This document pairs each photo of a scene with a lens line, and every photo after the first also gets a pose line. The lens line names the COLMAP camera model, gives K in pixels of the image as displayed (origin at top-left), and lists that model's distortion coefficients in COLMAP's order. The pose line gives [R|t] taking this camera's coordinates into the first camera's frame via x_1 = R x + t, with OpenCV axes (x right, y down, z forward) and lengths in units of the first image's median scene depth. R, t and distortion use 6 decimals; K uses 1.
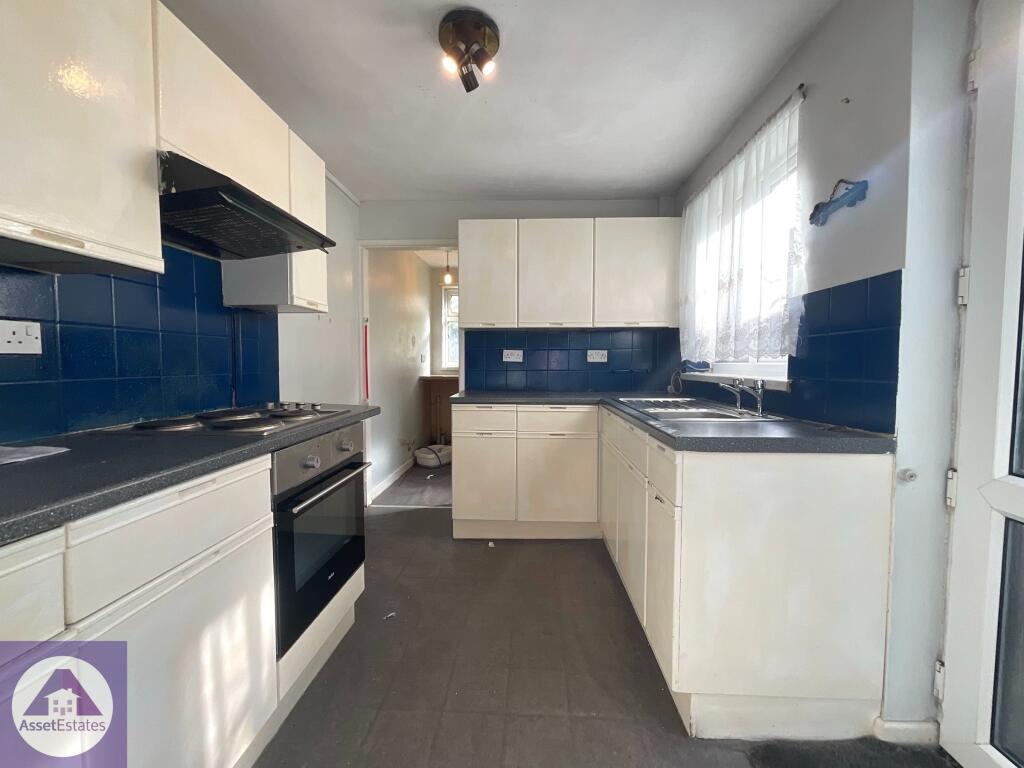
lens RADIAL K [[416.7, 0, 512.0], [0, 416.7, 384.0], [0, 0, 1]] dist [-0.000897, 0.004453]
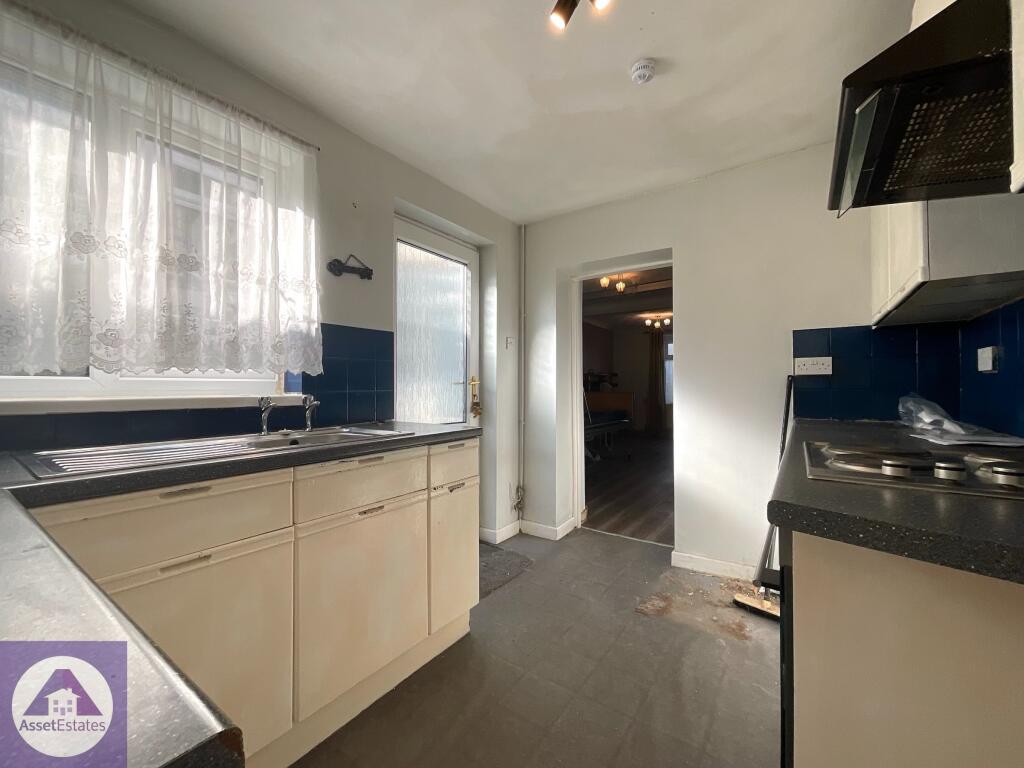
lens RADIAL K [[416.7, 0, 512.0], [0, 416.7, 384.0], [0, 0, 1]] dist [-0.000897, 0.004453]
pose [[-0.841588, 0.004861, 0.540098, -0.429427], [0.027771, 0.999026, 0.034281, -0.057281], [-0.539406, 0.043850, -0.840903, 1.716413]]
